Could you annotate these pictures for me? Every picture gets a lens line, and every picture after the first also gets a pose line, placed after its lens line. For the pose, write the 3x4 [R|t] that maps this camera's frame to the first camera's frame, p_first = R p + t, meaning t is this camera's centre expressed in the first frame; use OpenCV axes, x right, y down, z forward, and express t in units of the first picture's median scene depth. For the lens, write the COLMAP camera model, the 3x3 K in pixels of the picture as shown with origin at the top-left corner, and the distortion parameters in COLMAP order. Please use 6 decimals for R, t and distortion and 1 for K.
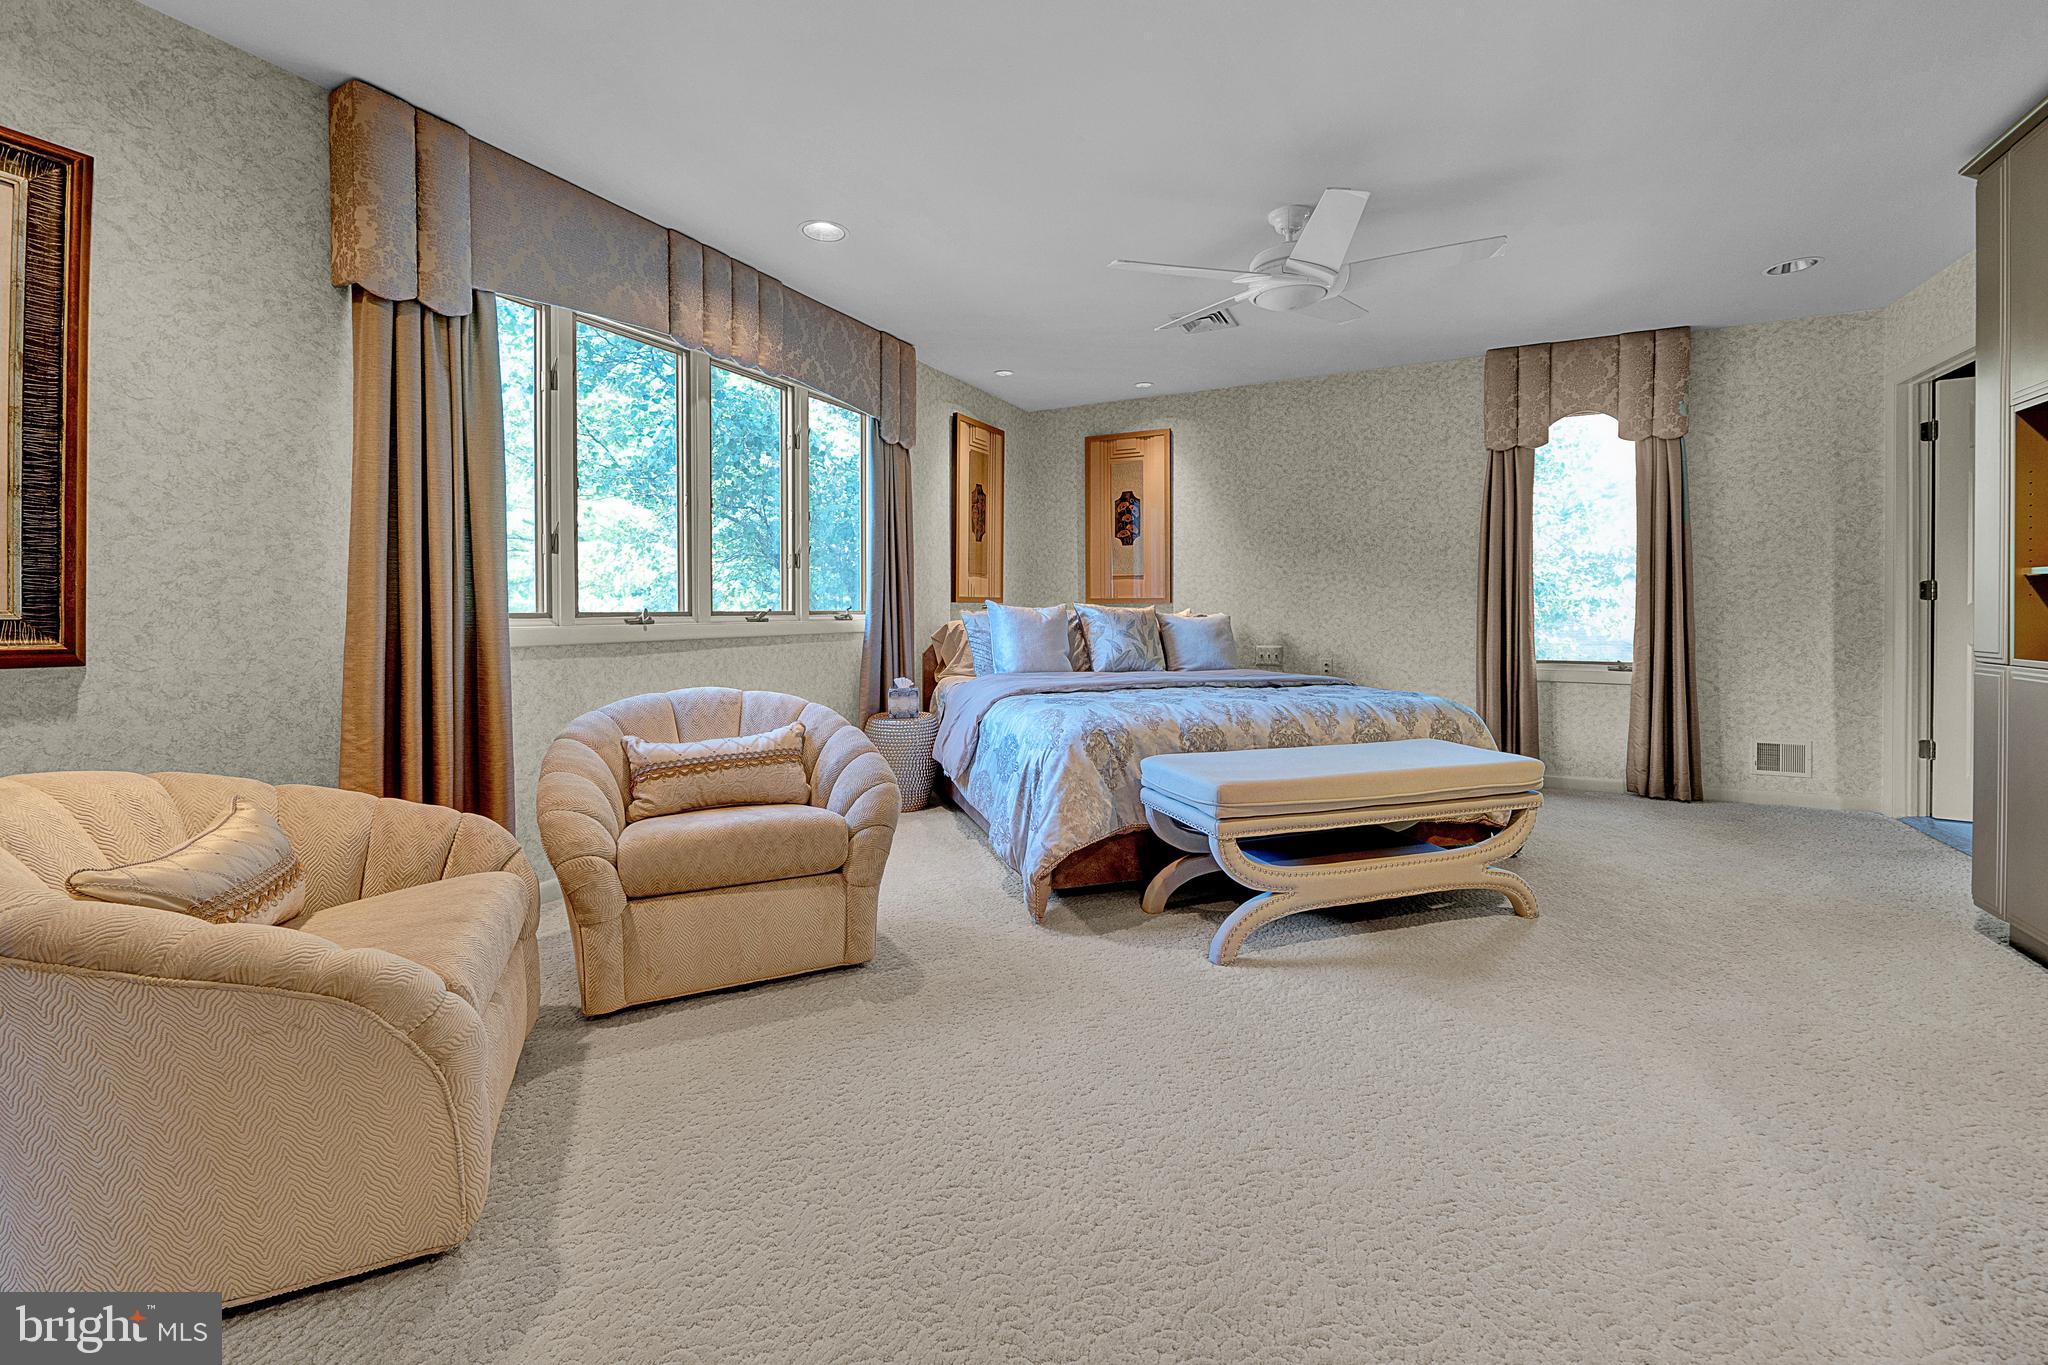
lens RADIAL K [[792.4, 0, 992.0], [0, 792.4, 616.0], [0, 0, 1]] dist [-0.002175, -0.000202]
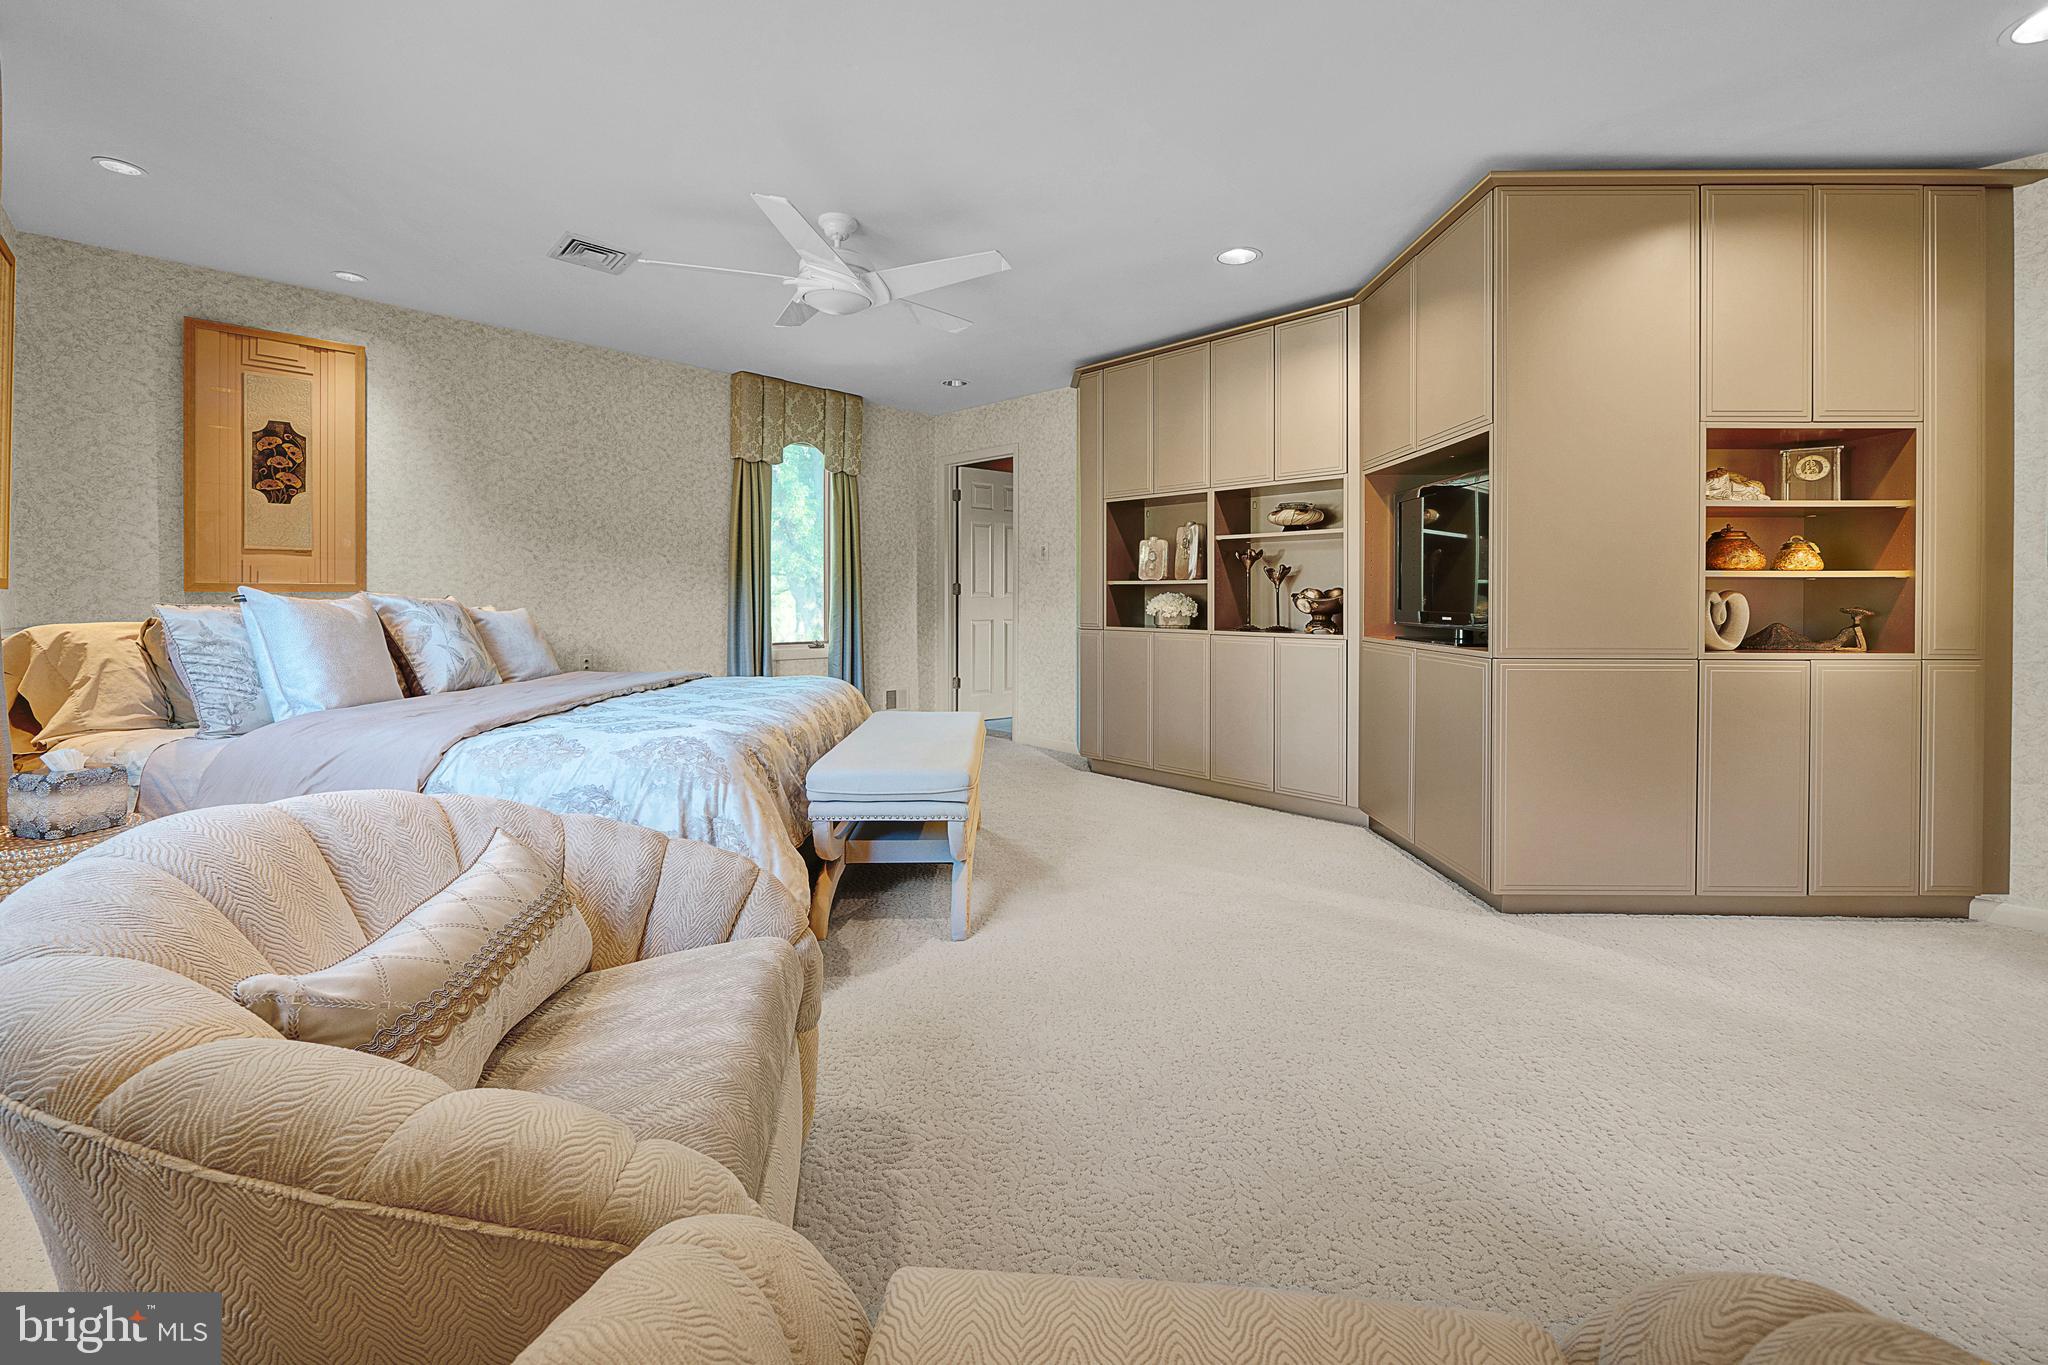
lens RADIAL K [[792.4, 0, 1007.2], [0, 792.4, 602.0], [0, 0, 1]] dist [-0.002175, -0.000202]
pose [[0.337042, -0.003613, 0.941483, -0.315591], [0.006815, 0.999976, 0.001398, -0.005389], [-0.941465, 0.005945, 0.337059, 0.269425]]
